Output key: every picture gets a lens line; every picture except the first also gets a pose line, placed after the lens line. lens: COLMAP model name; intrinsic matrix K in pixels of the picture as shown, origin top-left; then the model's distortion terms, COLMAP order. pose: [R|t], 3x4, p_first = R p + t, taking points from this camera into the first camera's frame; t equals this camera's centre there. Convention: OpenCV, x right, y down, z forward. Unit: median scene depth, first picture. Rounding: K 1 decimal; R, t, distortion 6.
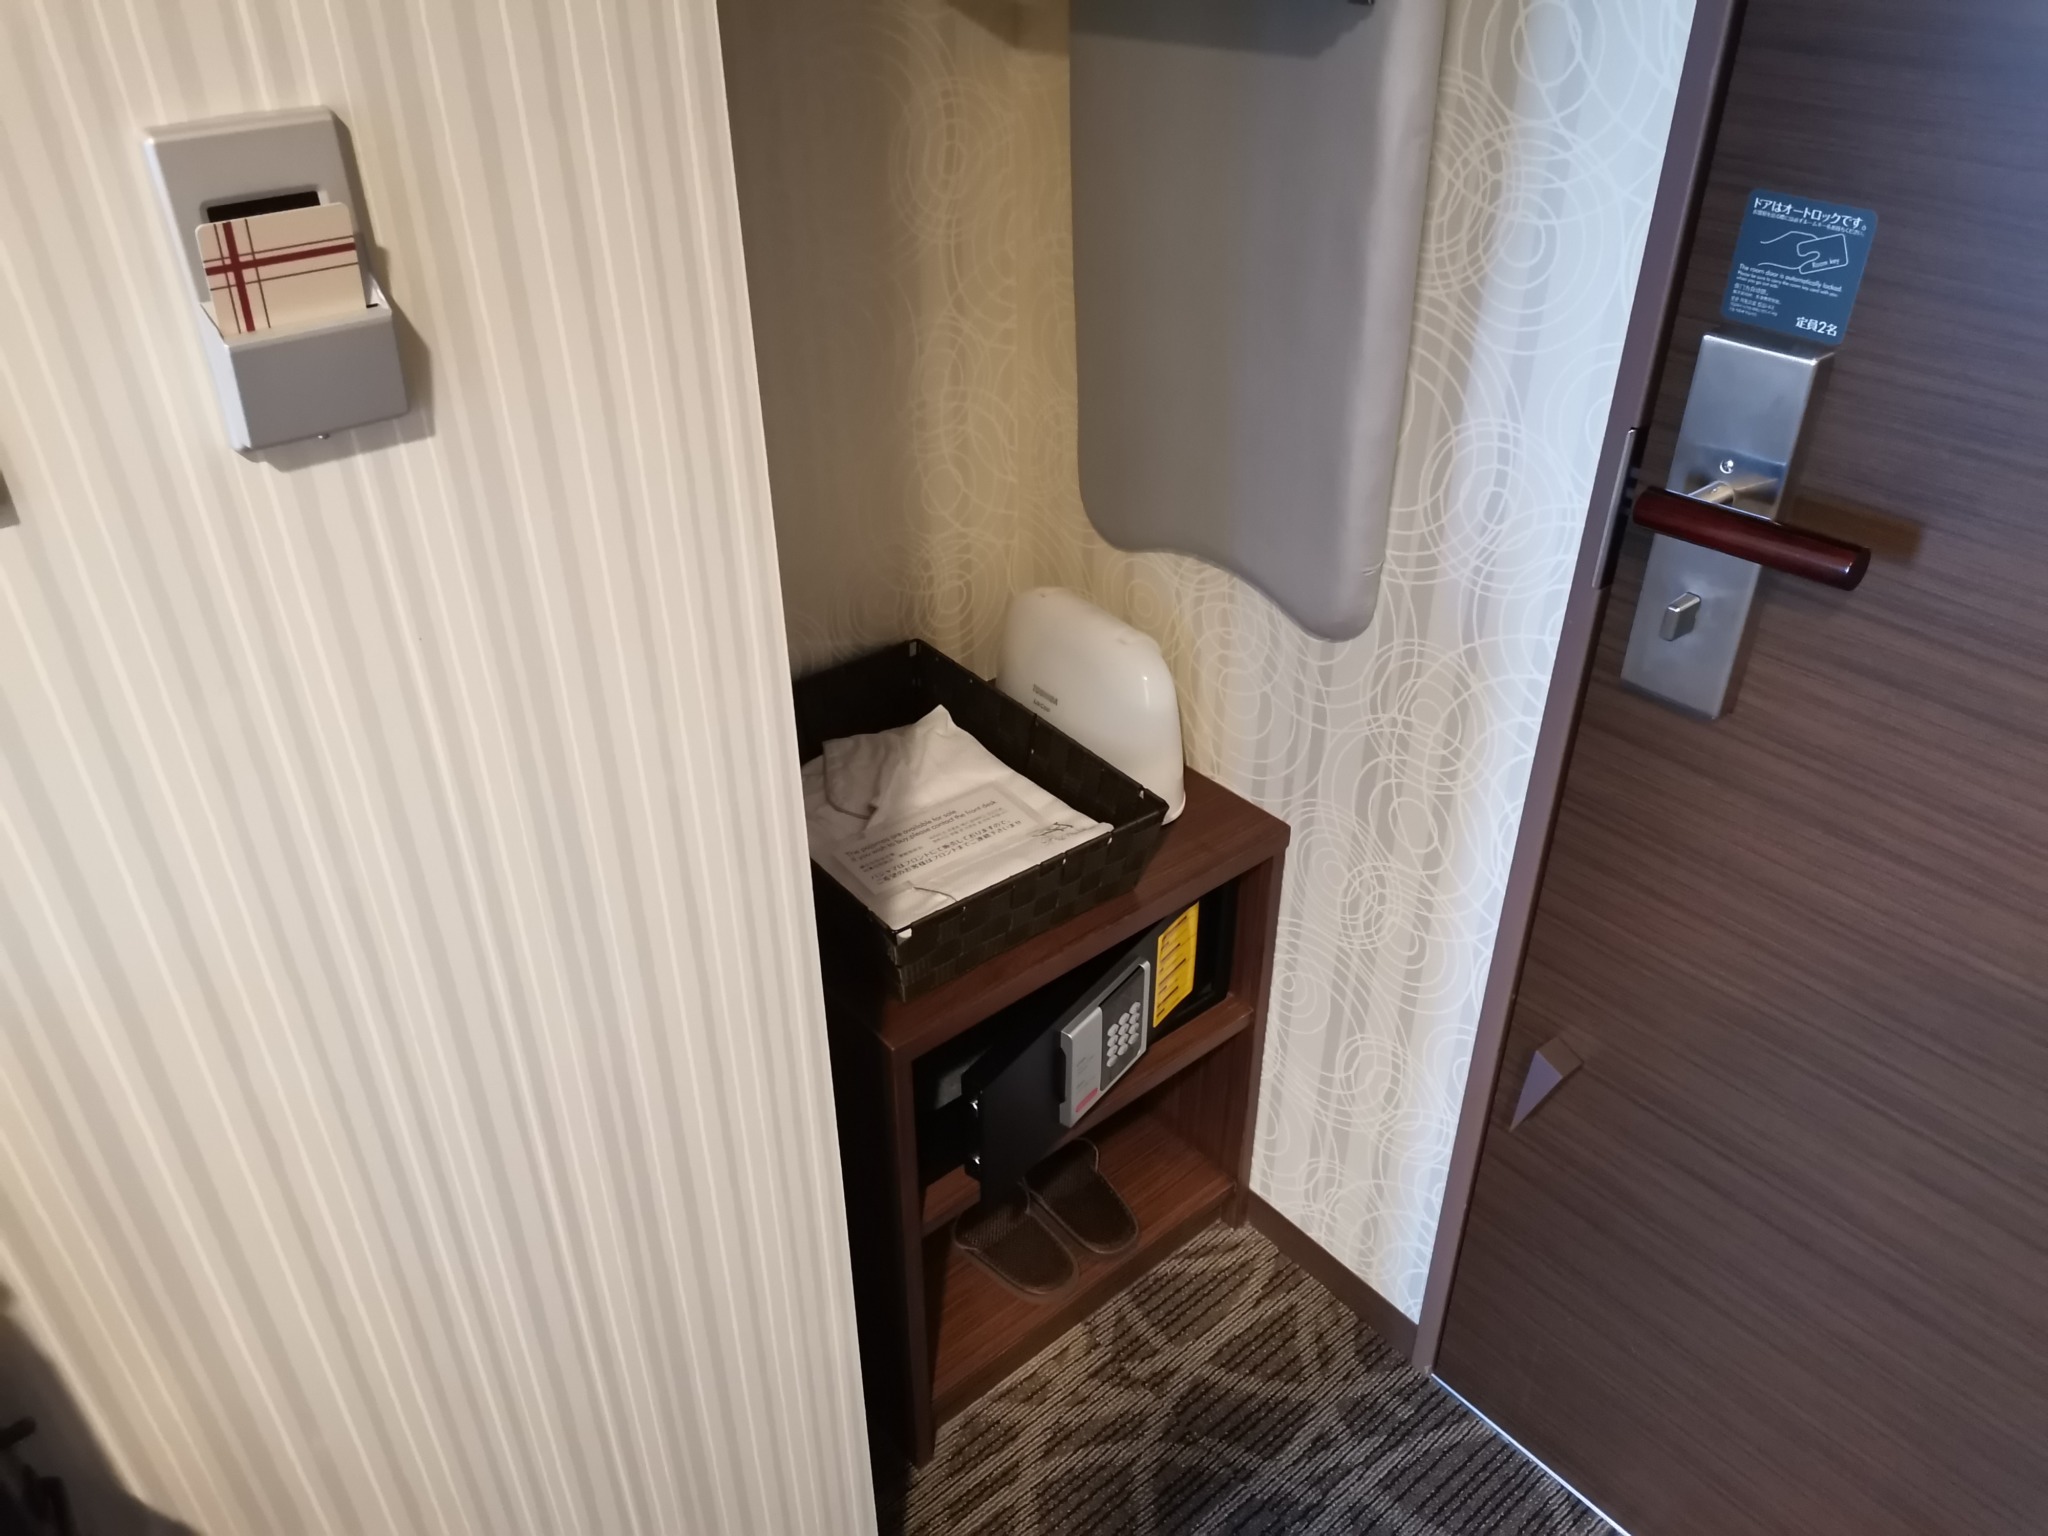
lens RADIAL K [[1529.4, 0, 1023.3], [0, 1529.4, 777.4], [0, 0, 1]] dist [0.096460, -0.106373]
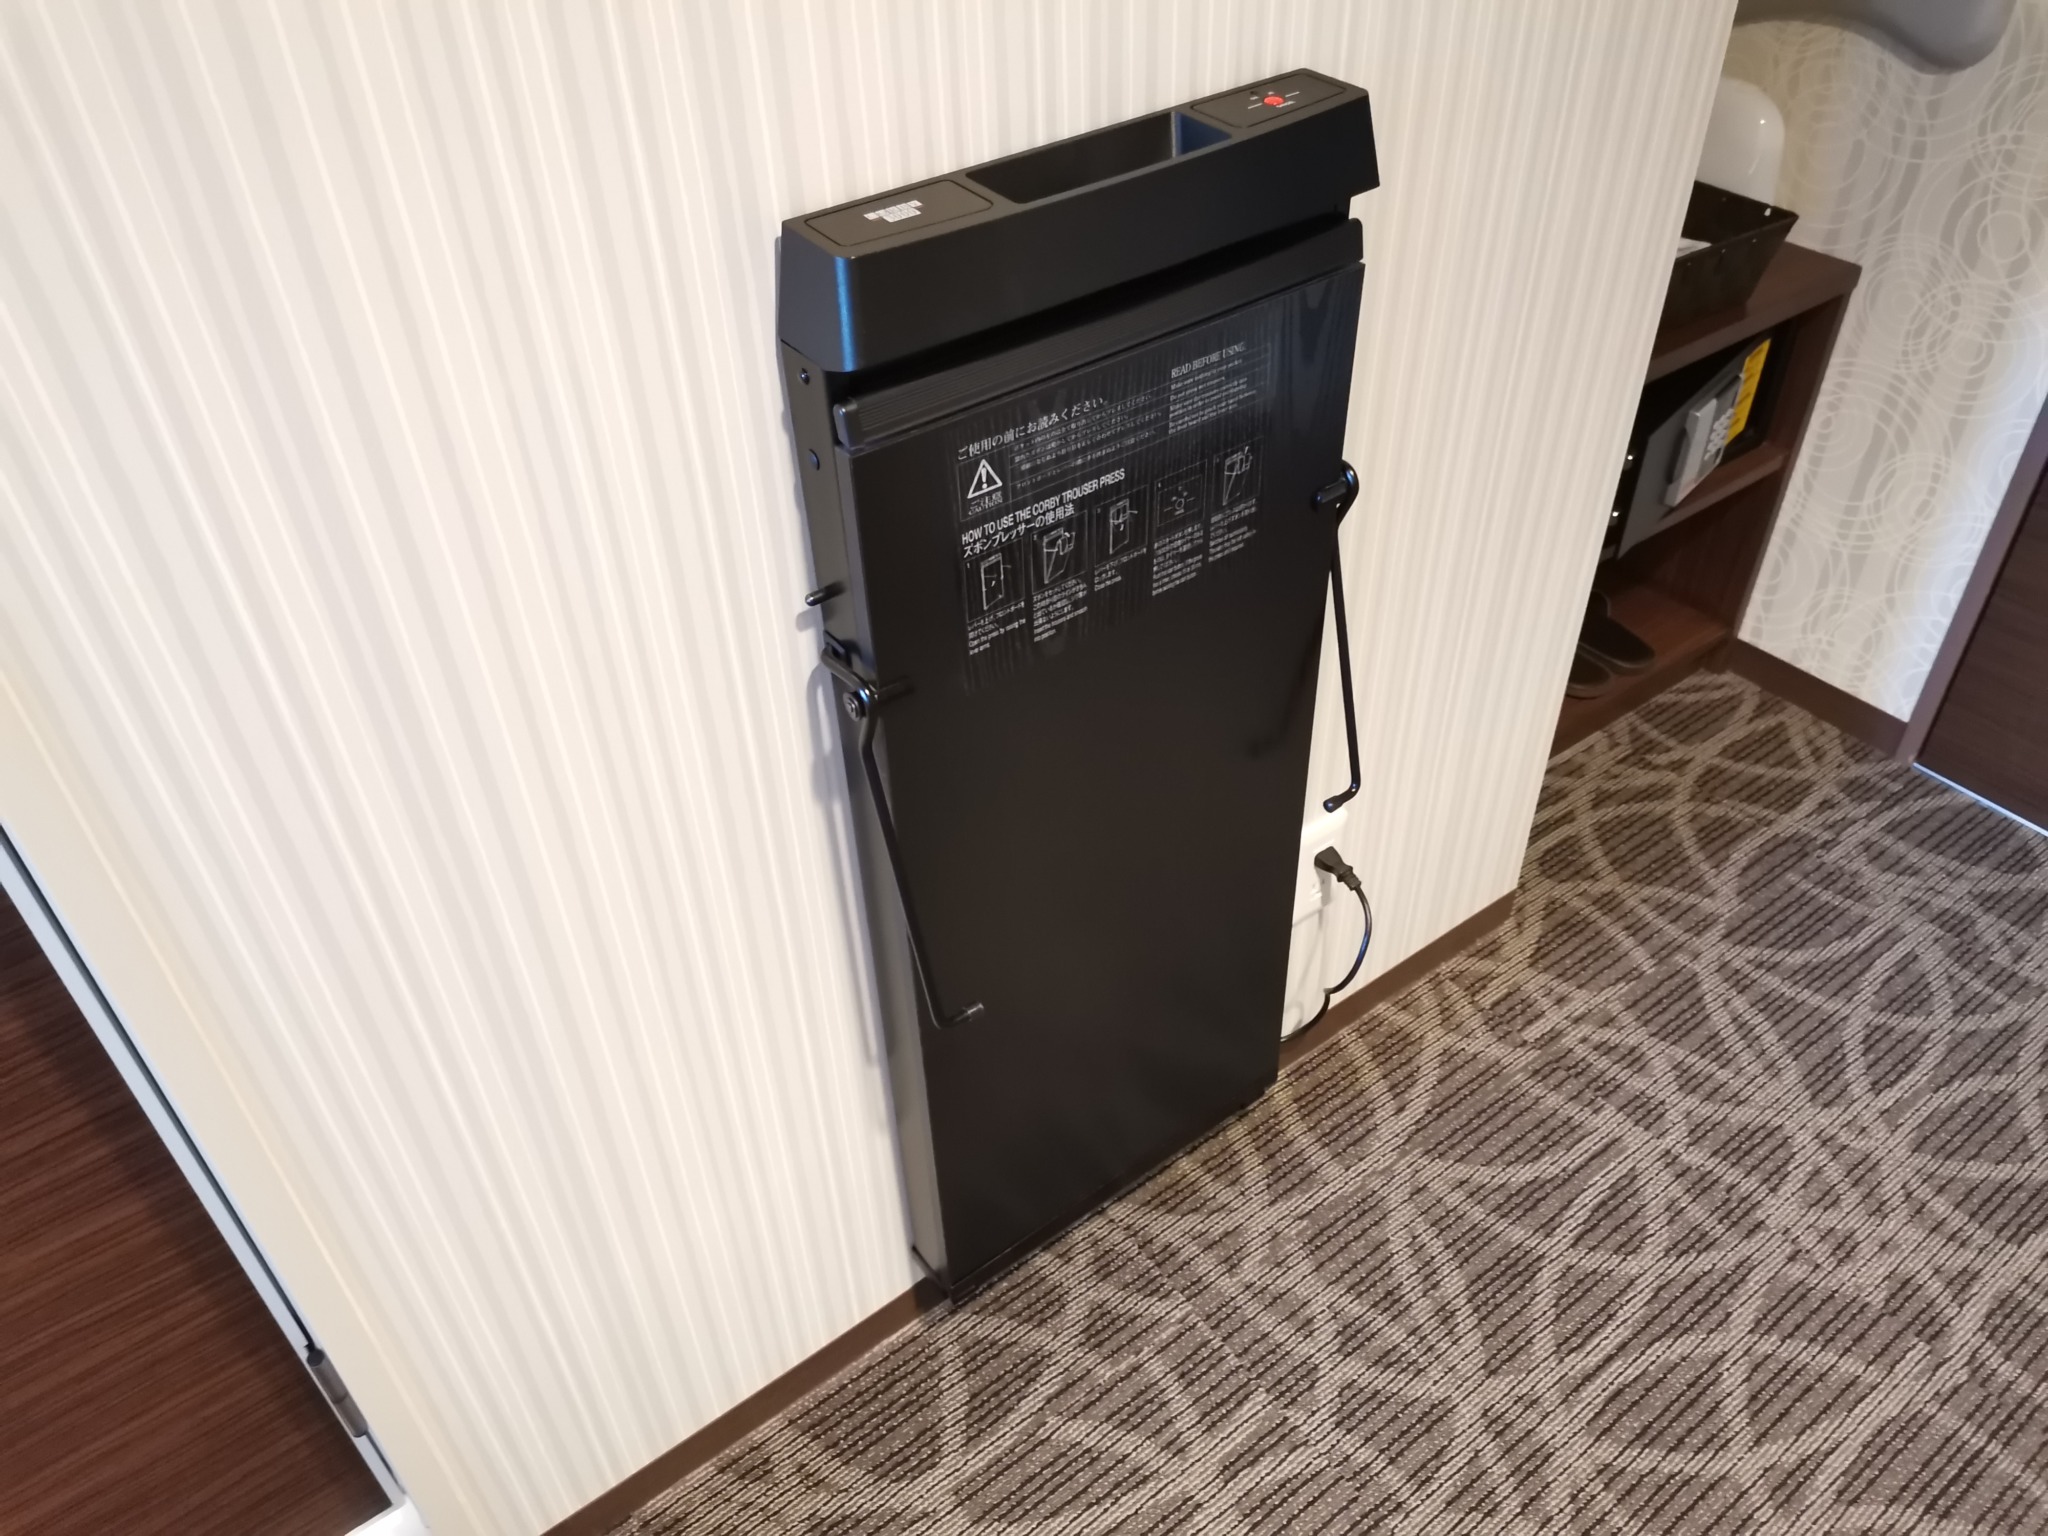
lens RADIAL K [[1538.2, 0, 1024.0], [0, 1538.2, 768.0], [0, 0, 1]] dist [0.084726, -0.114334]
pose [[0.997773, 0.023838, -0.062299, -0.372751], [-0.016722, 0.993528, 0.112352, 0.283227], [0.064574, -0.111060, 0.991714, -0.256521]]
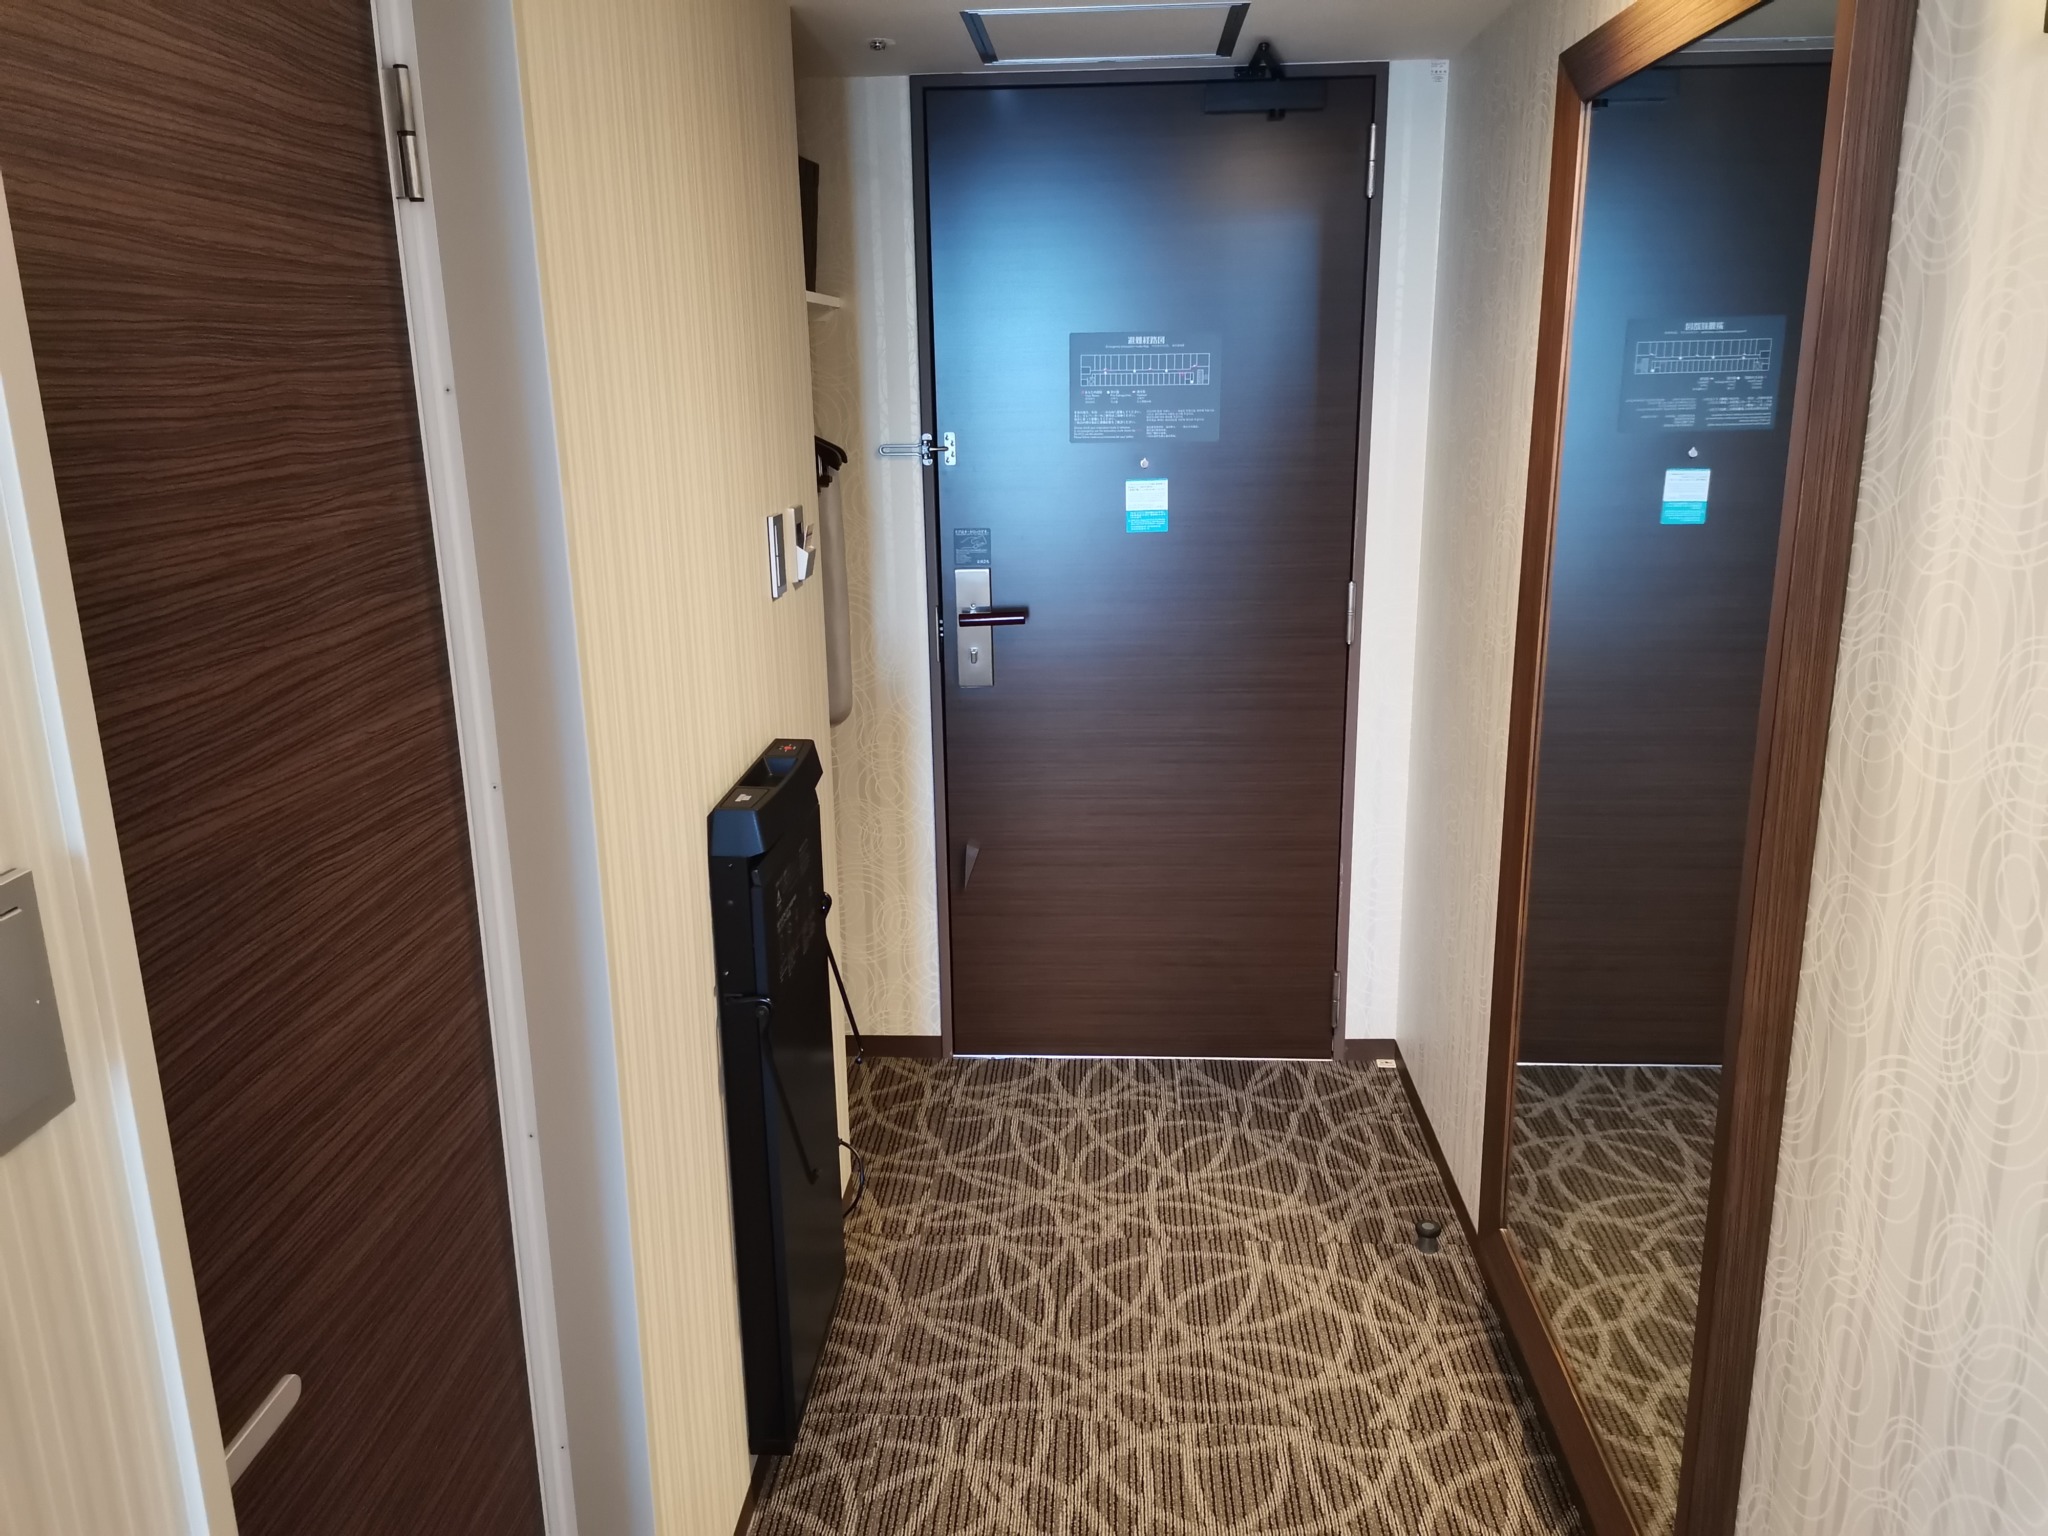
lens RADIAL K [[1529.4, 0, 1023.3], [0, 1529.4, 777.4], [0, 0, 1]] dist [0.096460, -0.106373]
pose [[0.689713, -0.196291, 0.696969, -1.178781], [0.411310, 0.898390, -0.154011, 0.436405], [-0.595919, 0.392894, 0.700368, -0.777455]]
